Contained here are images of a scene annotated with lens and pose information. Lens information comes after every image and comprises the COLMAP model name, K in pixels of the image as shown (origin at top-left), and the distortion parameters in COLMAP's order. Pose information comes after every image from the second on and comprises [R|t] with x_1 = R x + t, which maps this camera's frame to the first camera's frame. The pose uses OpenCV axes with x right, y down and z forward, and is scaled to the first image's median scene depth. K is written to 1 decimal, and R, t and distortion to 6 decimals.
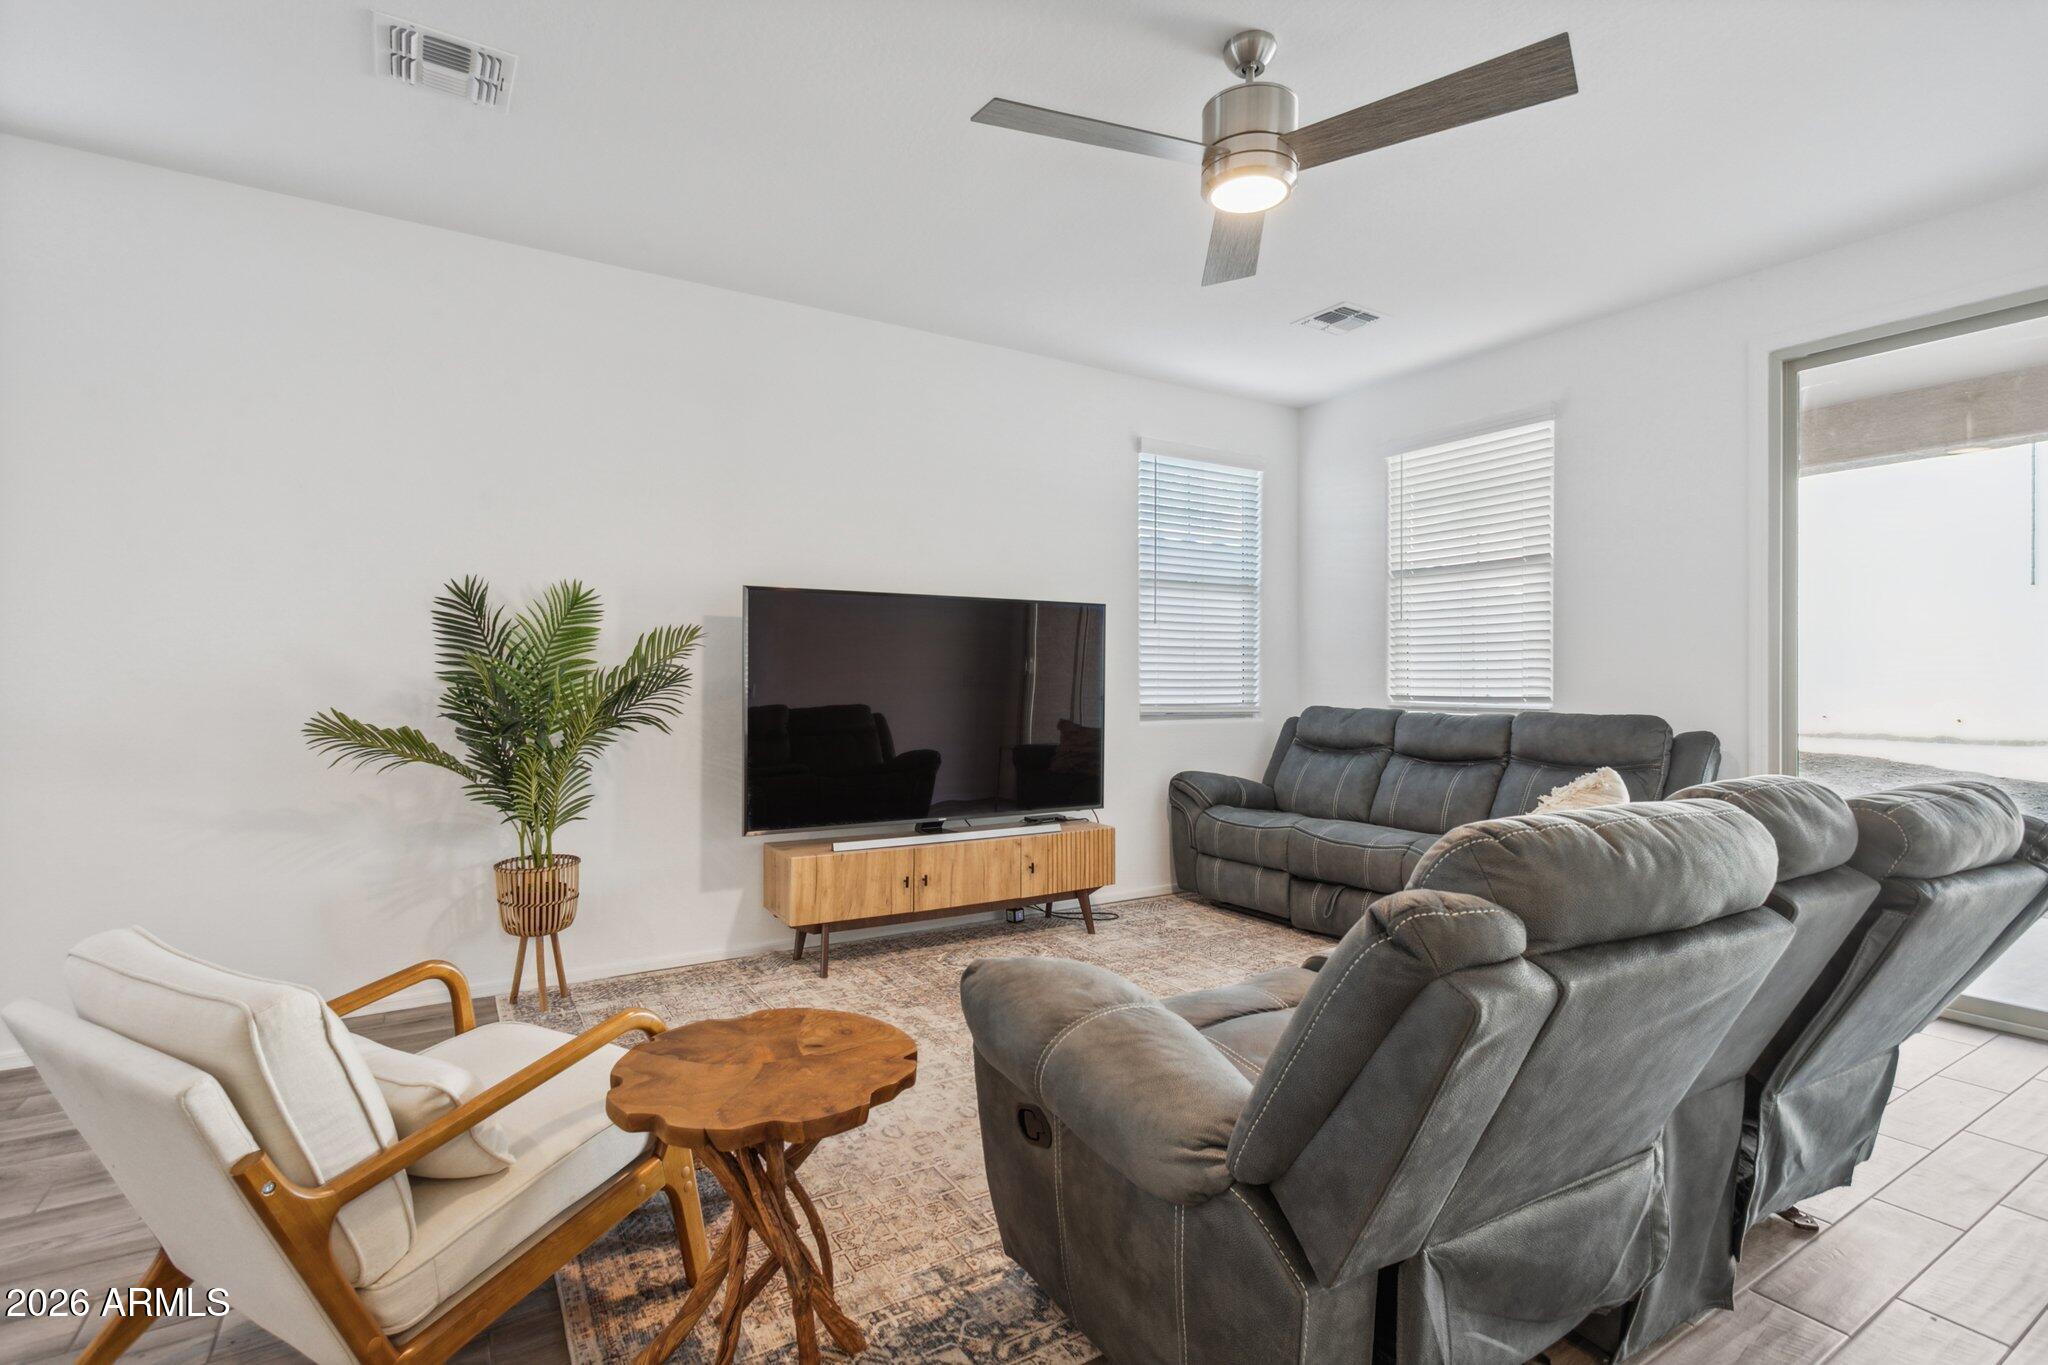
lens RADIAL K [[971.1, 0, 1016.6], [0, 971.1, 679.5], [0, 0, 1]] dist [0.003782, 0.000119]
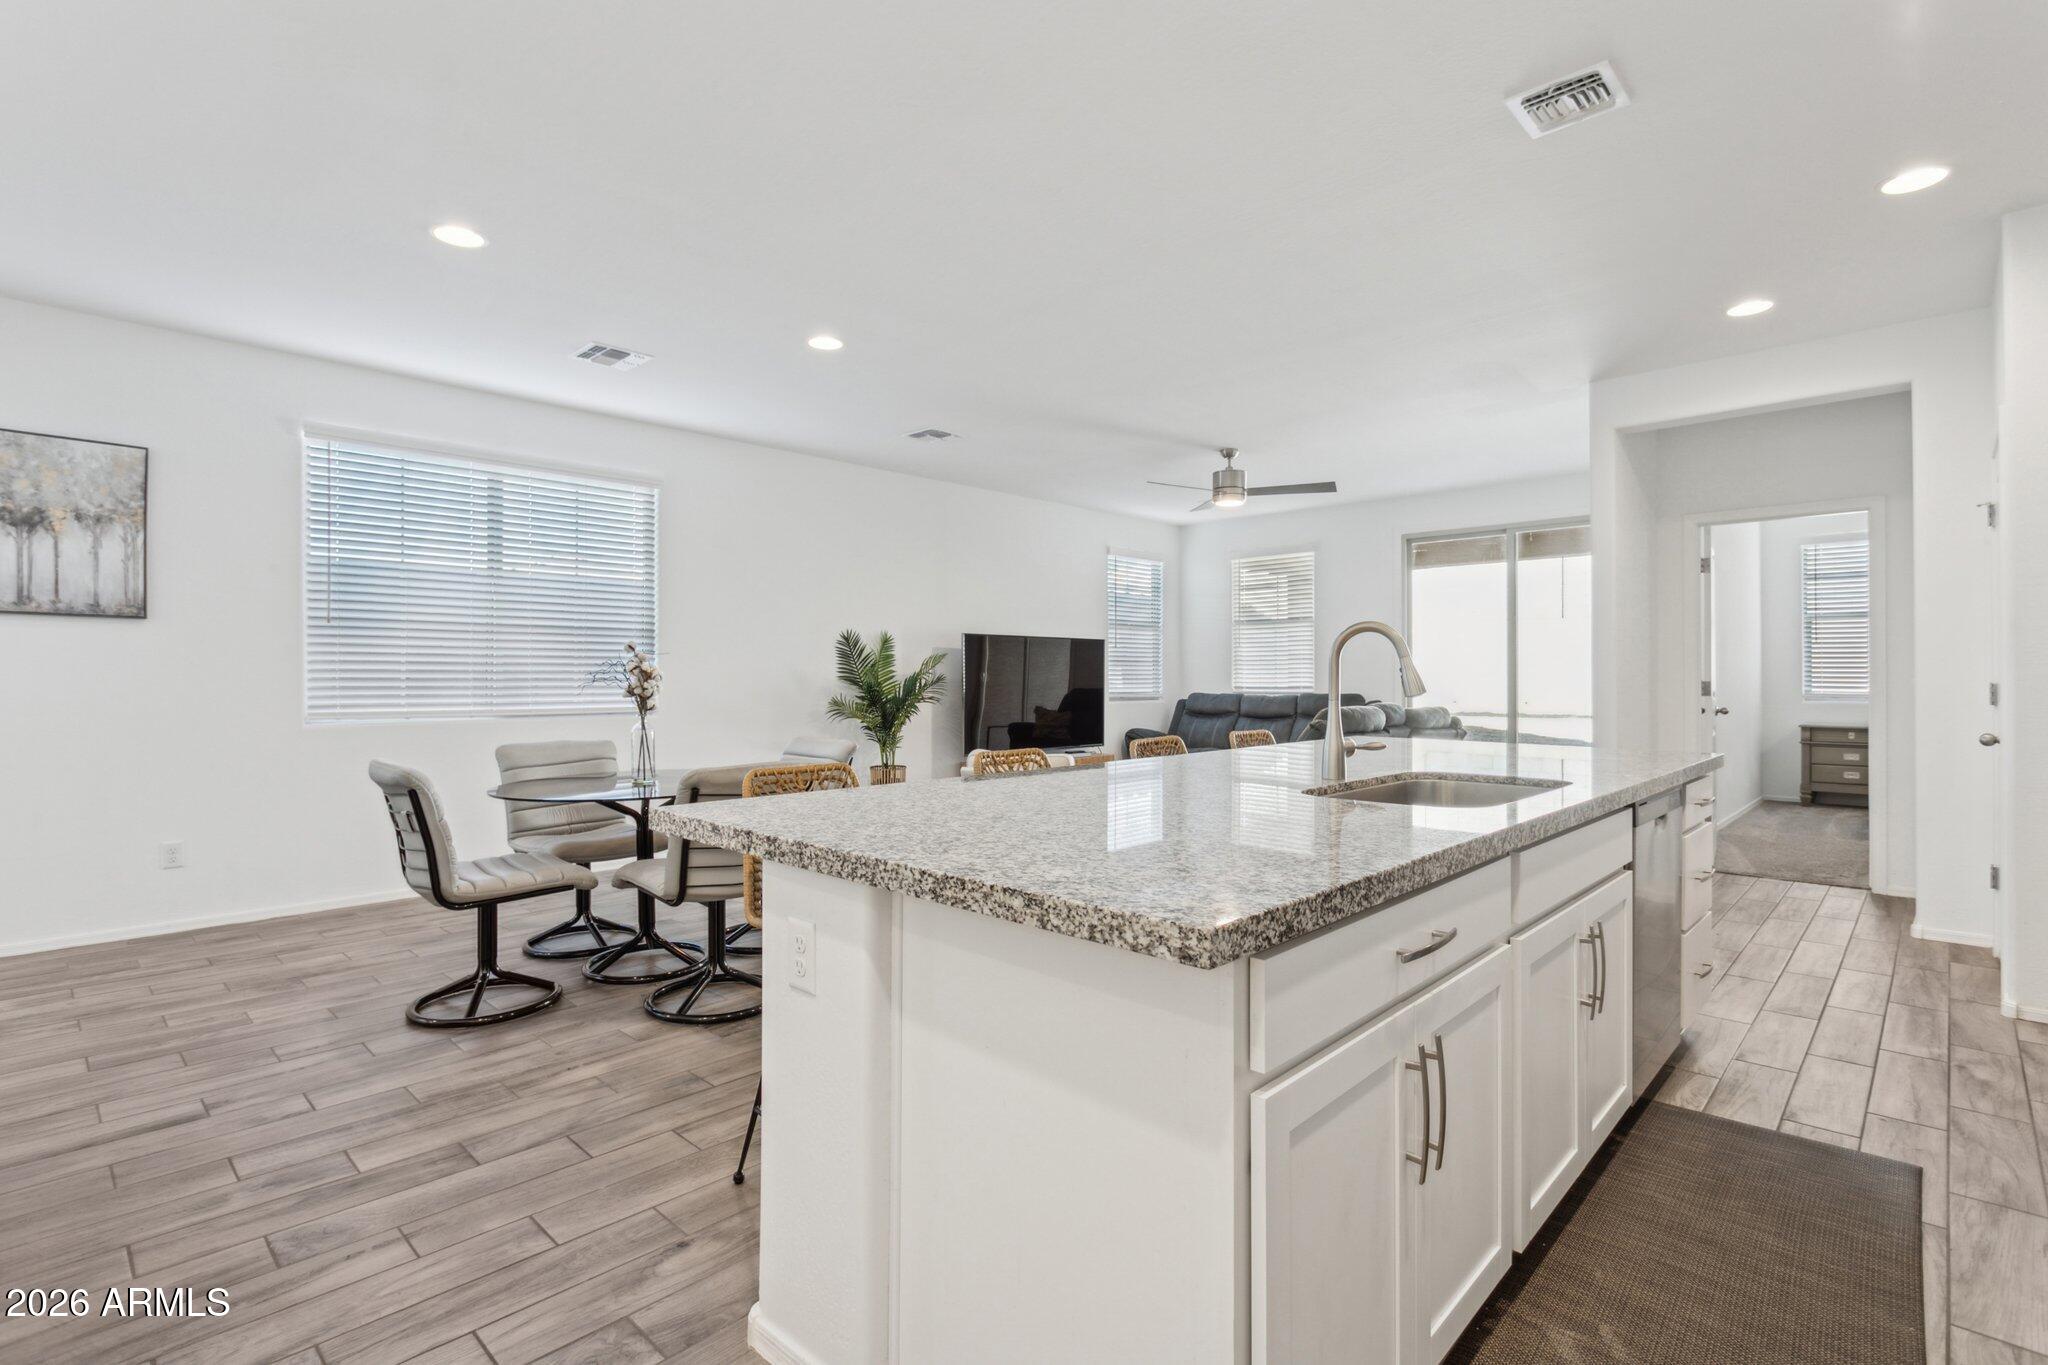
lens RADIAL K [[971.1, 0, 1022.4], [0, 971.1, 676.4], [0, 0, 1]] dist [0.003782, 0.000119]
pose [[0.968472, -0.004637, 0.249079, -0.629439], [0.005667, 0.999978, -0.003418, 0.000658], [-0.249058, 0.004722, 0.968477, -0.942872]]
